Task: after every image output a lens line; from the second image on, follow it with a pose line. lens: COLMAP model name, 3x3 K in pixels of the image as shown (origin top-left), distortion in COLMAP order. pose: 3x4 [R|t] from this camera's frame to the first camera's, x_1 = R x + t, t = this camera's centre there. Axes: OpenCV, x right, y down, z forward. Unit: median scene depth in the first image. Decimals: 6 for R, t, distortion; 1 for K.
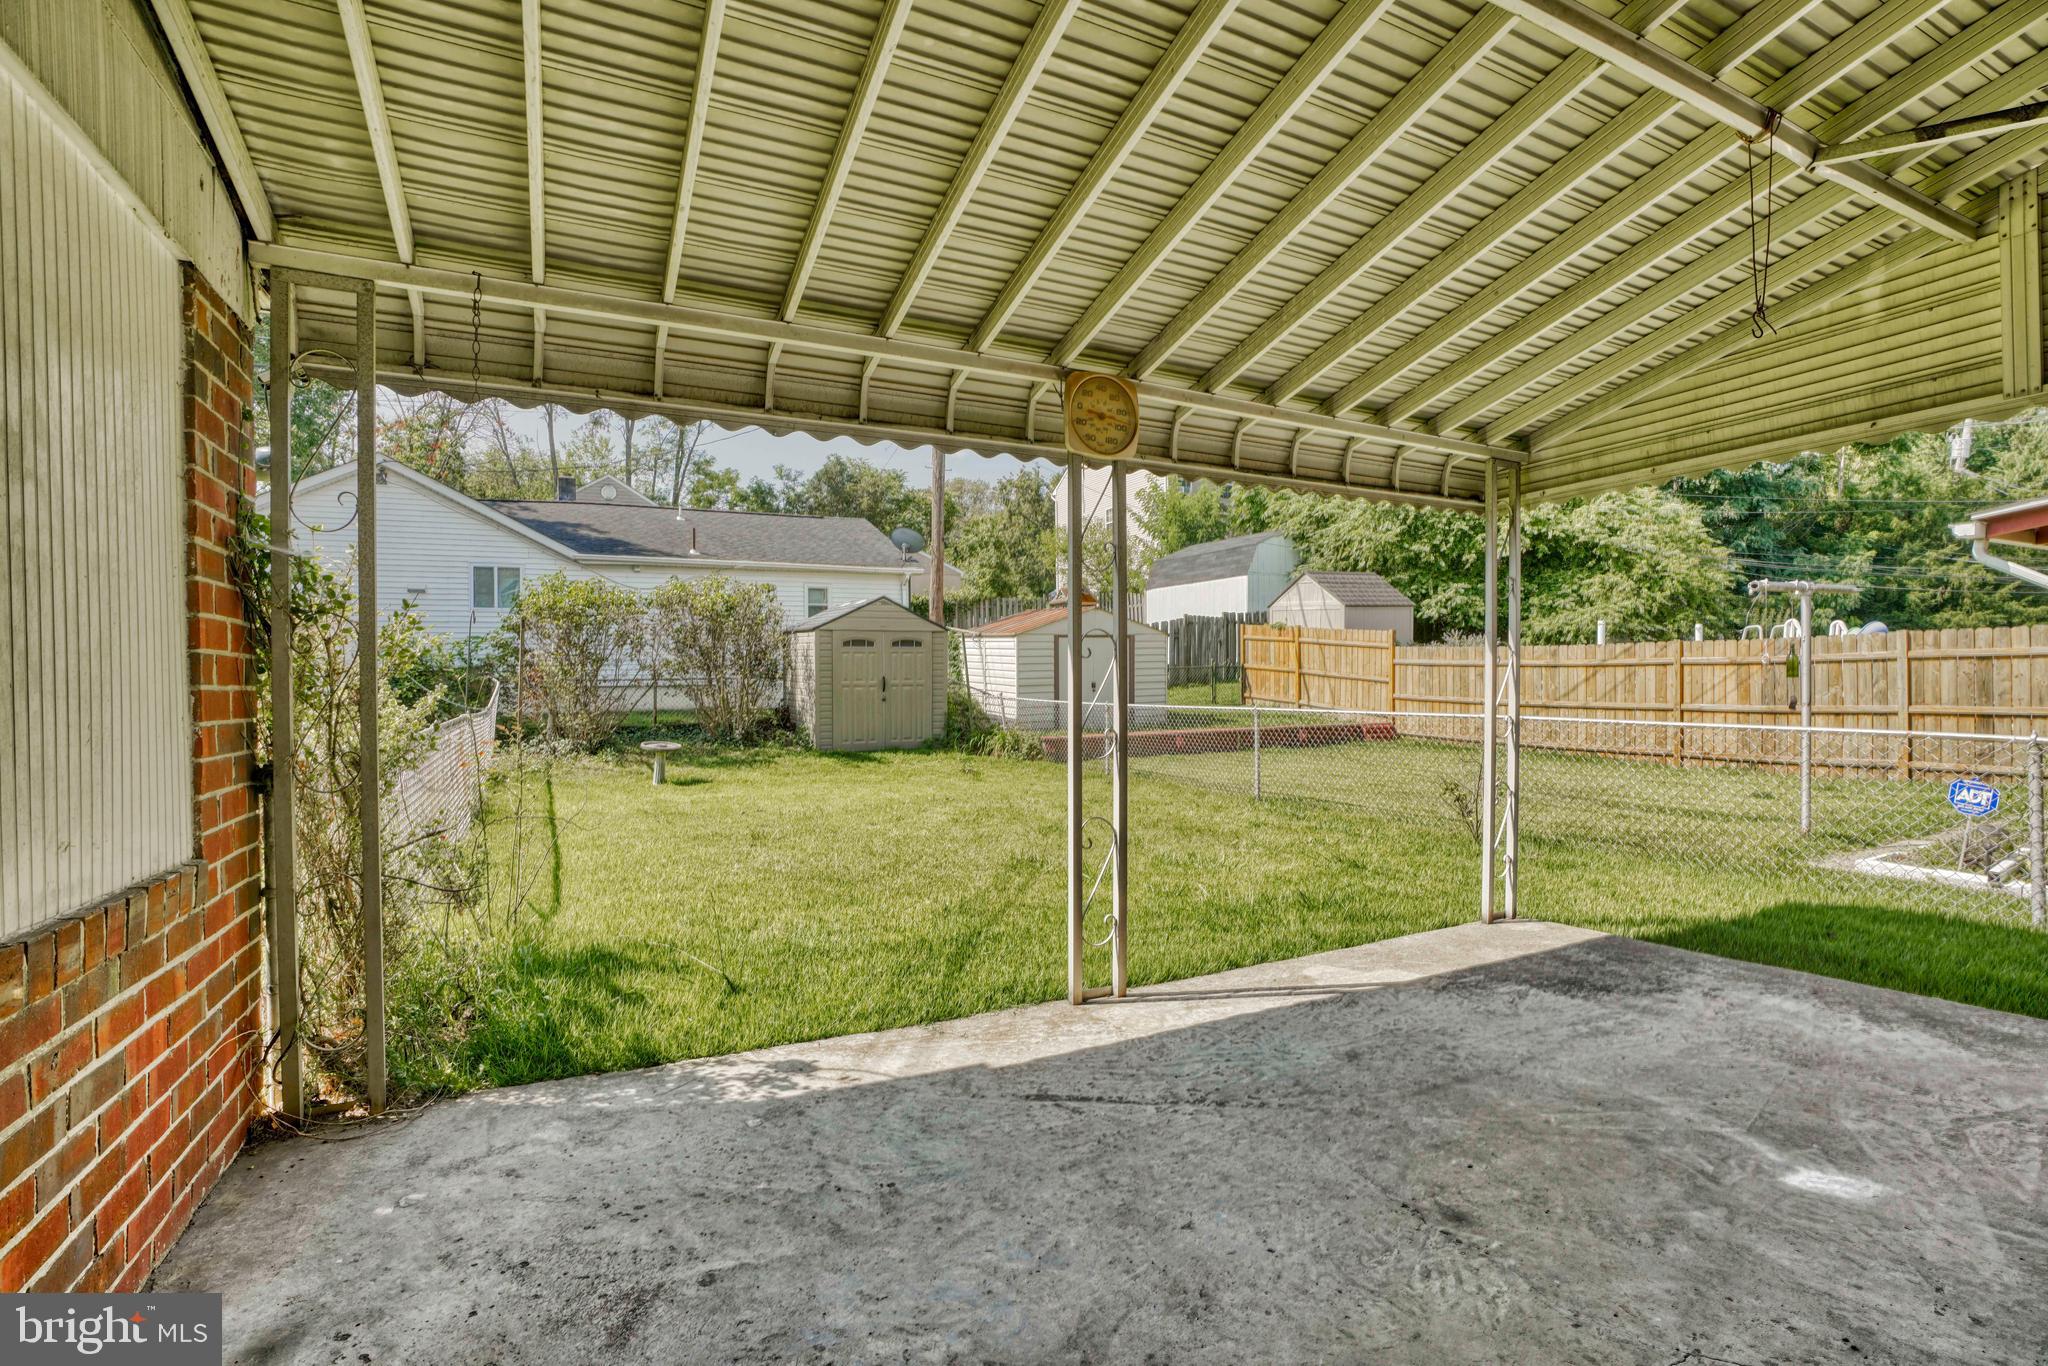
lens RADIAL K [[941.7, 0, 1008.0], [0, 941.7, 695.0], [0, 0, 1]] dist [-0.077595, 0.034043]
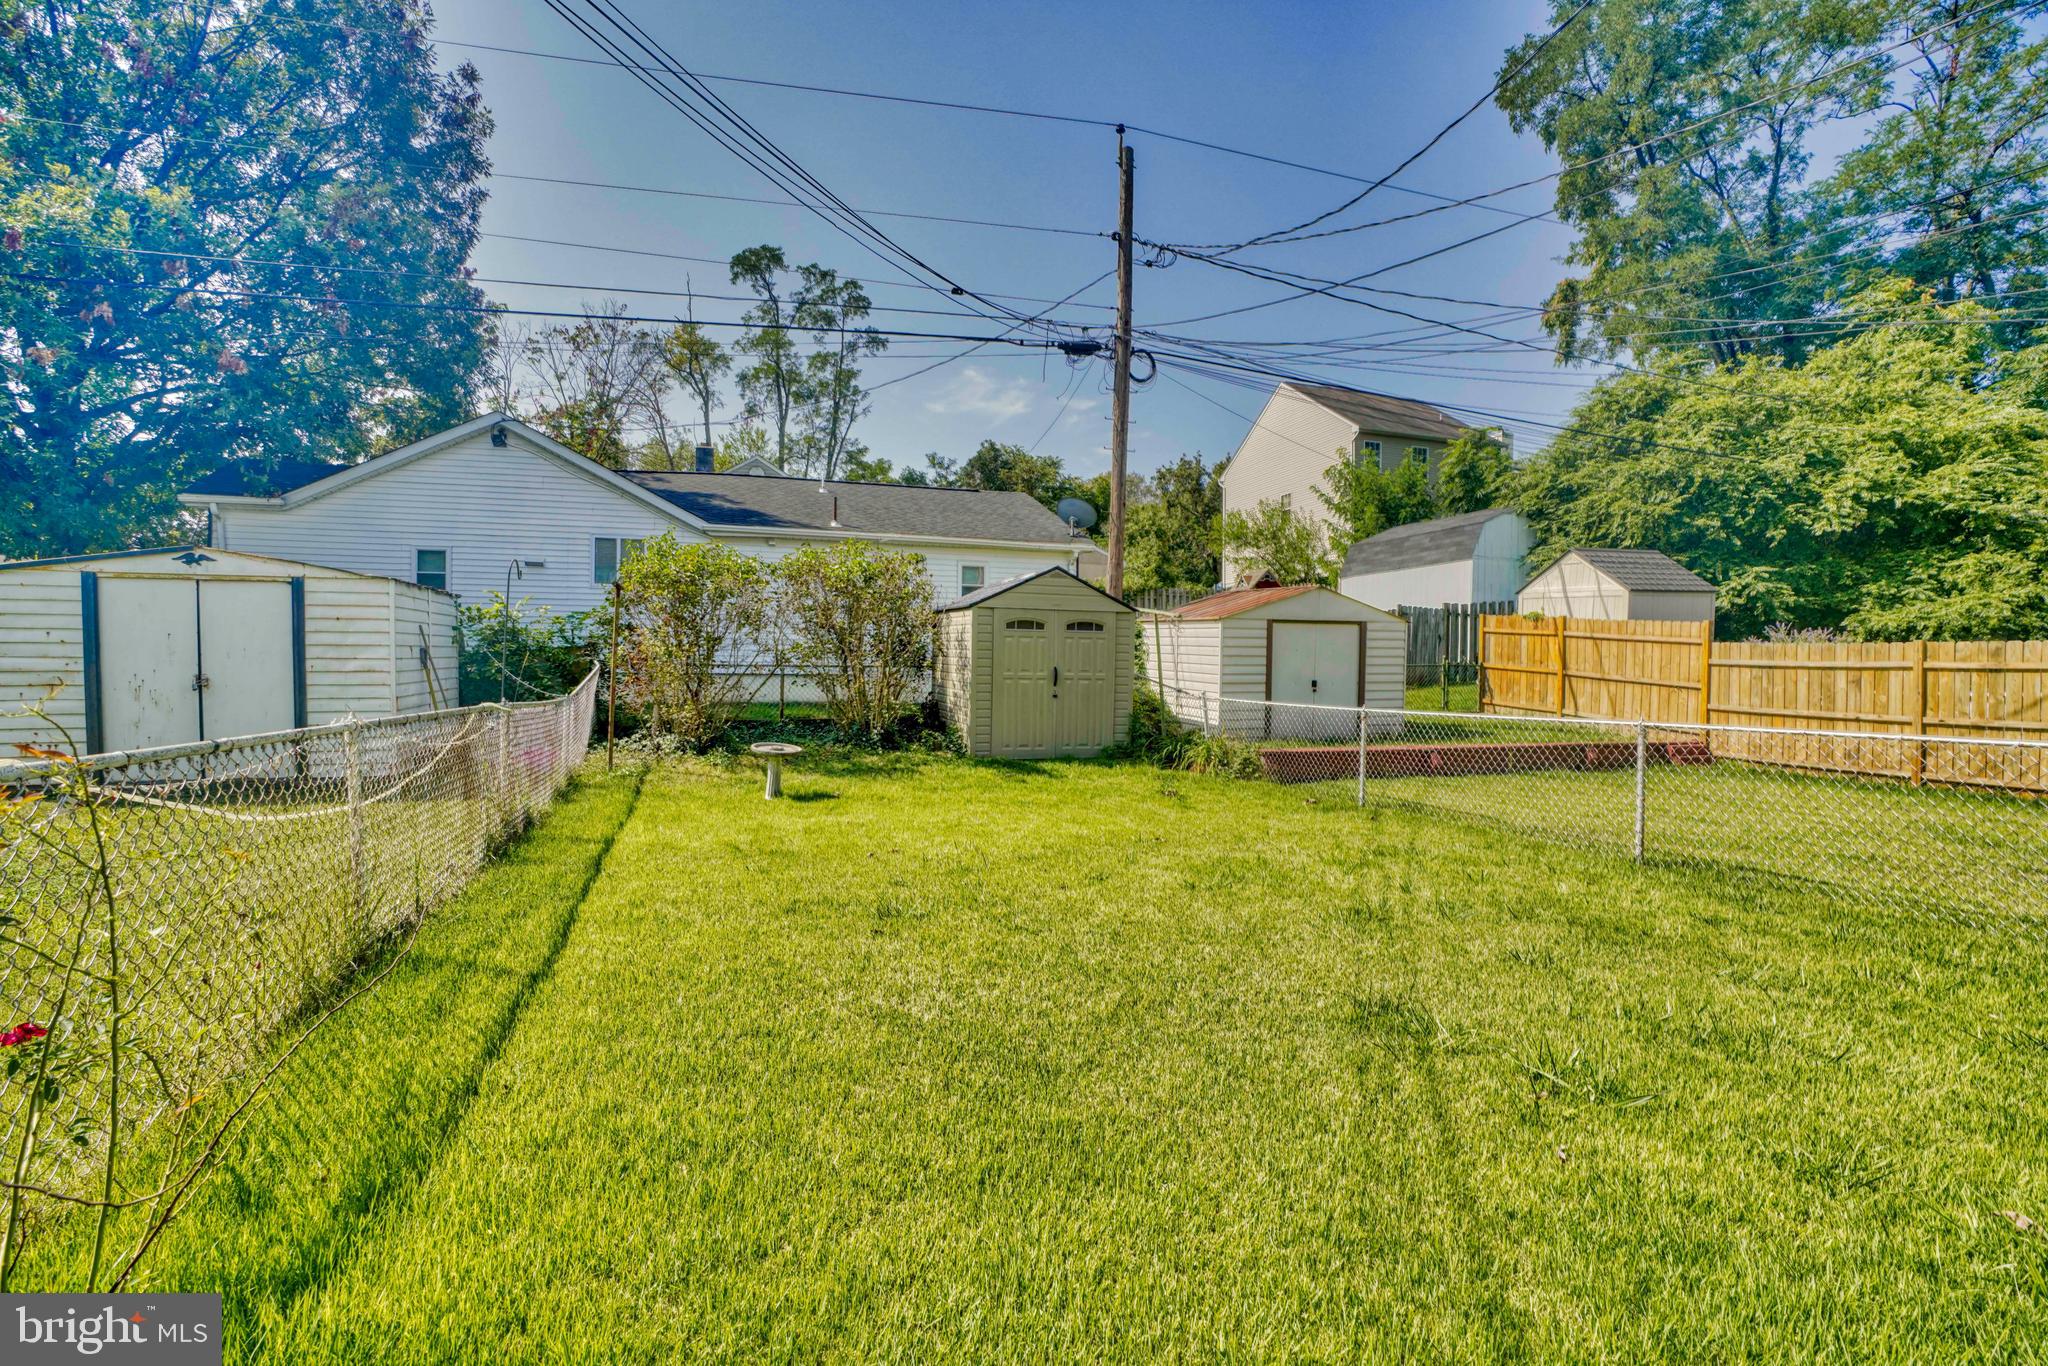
lens RADIAL K [[968.2, 0, 1024.0], [0, 968.2, 683.0], [0, 0, 1]] dist [-0.001265, -0.000056]
pose [[0.989982, 0.021043, -0.139613, -0.028955], [-0.022460, 0.999711, -0.008579, 0.000962], [0.139392, 0.011629, 0.990169, 0.119718]]
